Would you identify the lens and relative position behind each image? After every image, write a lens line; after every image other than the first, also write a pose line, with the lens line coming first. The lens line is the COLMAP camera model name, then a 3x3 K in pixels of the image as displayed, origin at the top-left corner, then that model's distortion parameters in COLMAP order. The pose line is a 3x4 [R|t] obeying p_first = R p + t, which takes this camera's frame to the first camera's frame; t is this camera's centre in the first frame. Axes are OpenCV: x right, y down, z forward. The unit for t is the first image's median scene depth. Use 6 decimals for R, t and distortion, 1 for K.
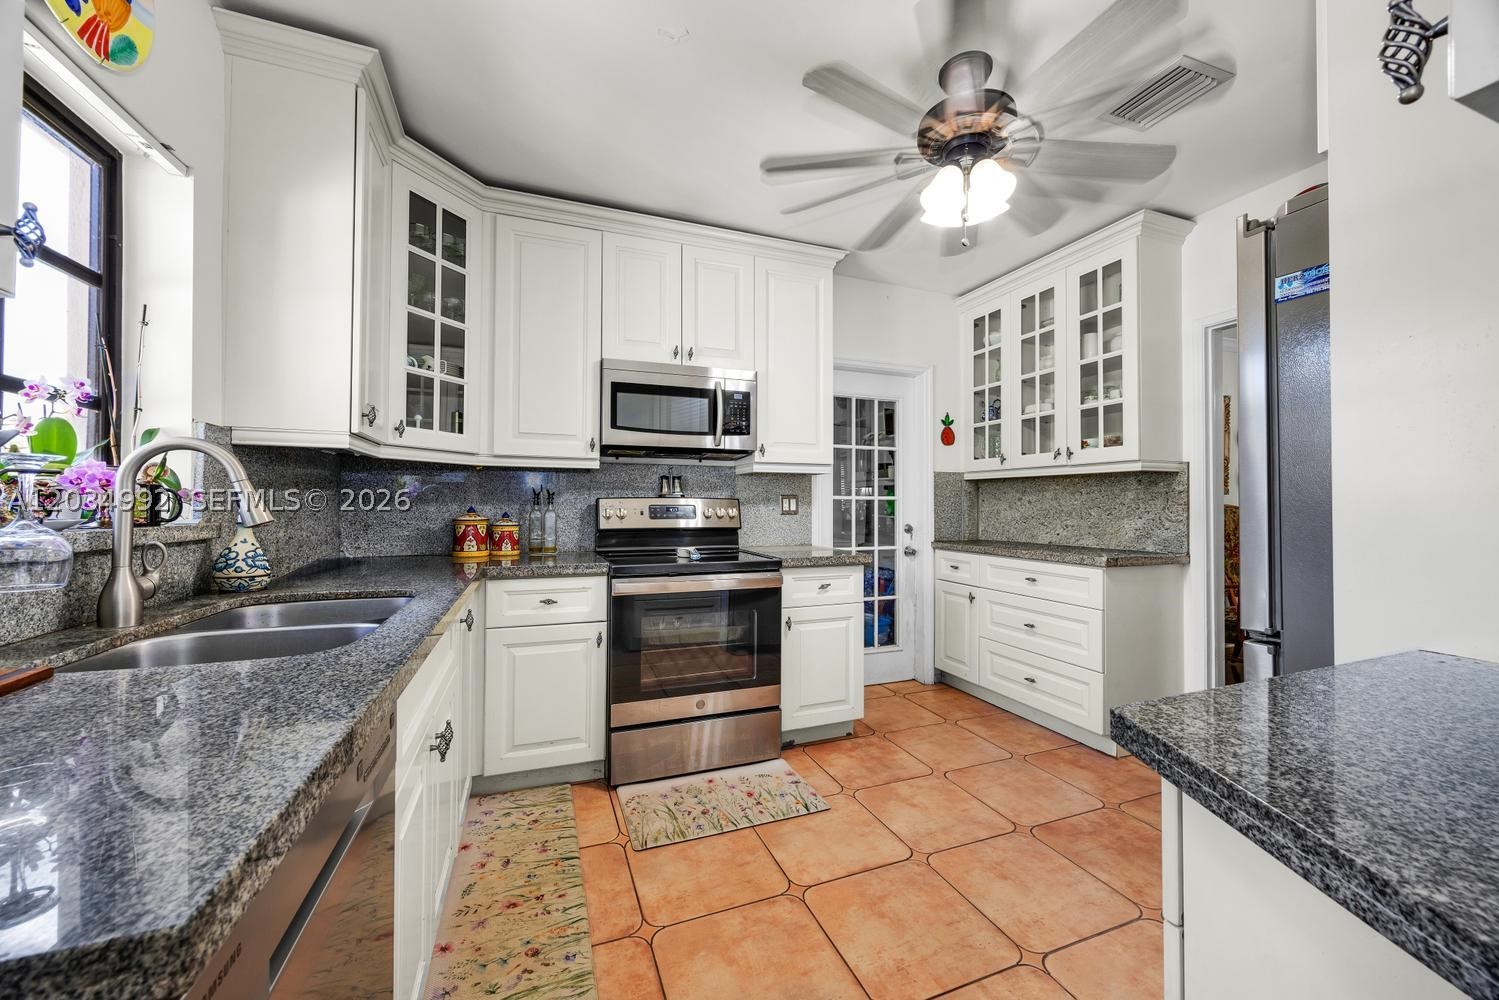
lens RADIAL K [[566.3, 0, 749.5], [0, 566.3, 500.0], [0, 0, 1]] dist [-0.001574, -0.000067]
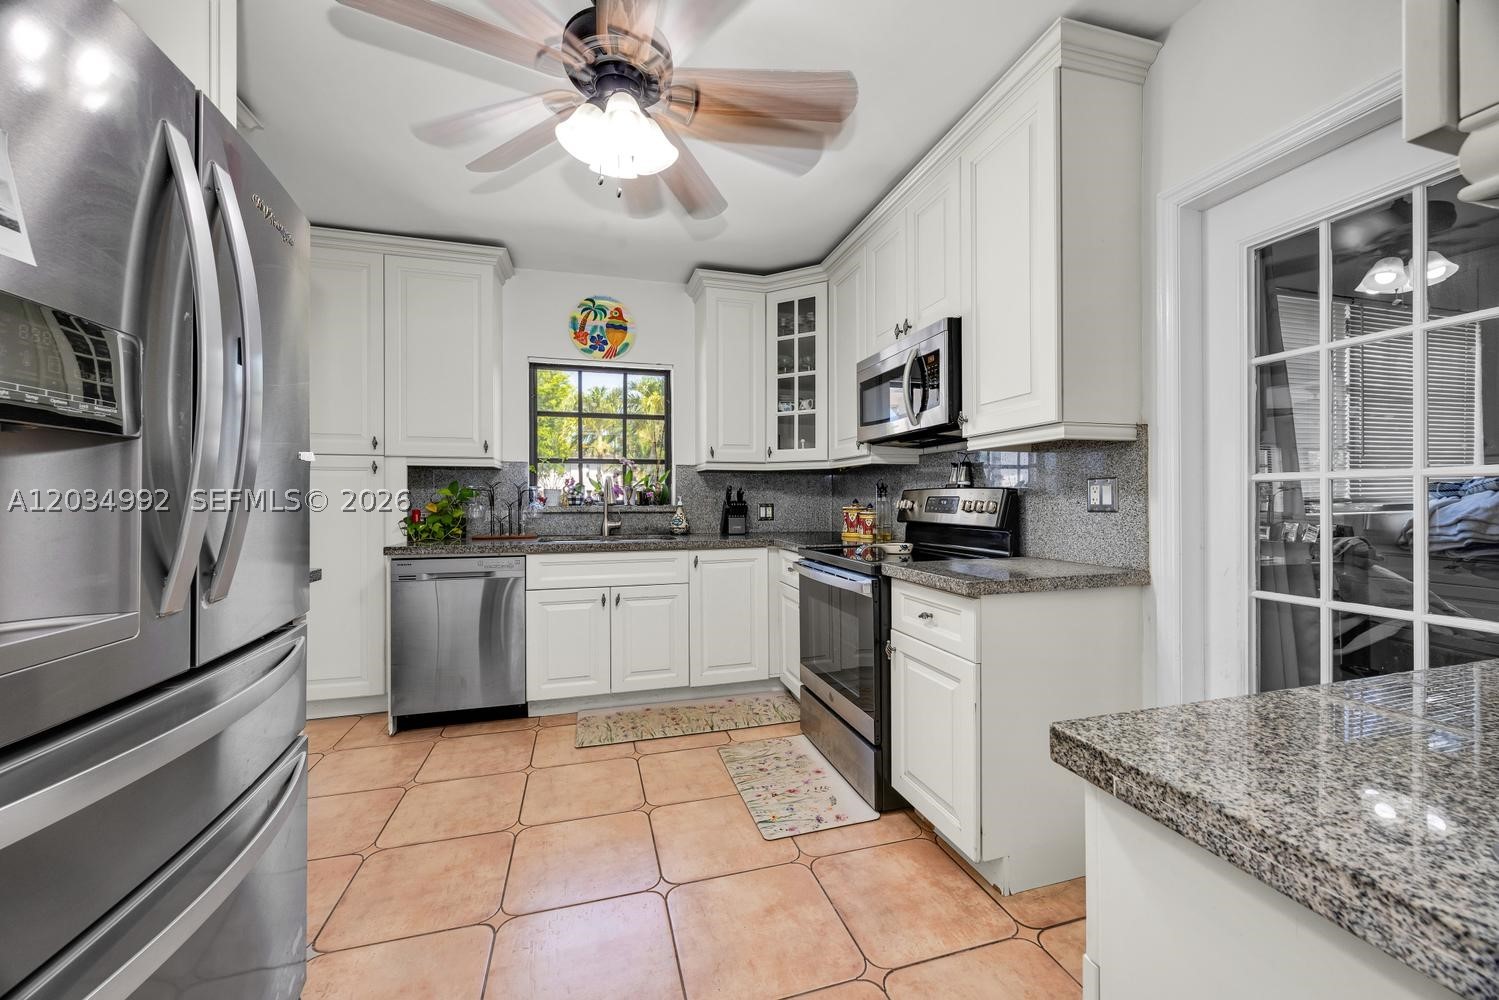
lens RADIAL K [[566.3, 0, 749.5], [0, 566.3, 500.0], [0, 0, 1]] dist [-0.001574, -0.000067]
pose [[-0.086737, -0.000017, -0.996231, 0.972425], [0.009605, 0.999954, -0.000854, 0.015622], [0.996185, -0.009643, -0.086732, 1.003944]]
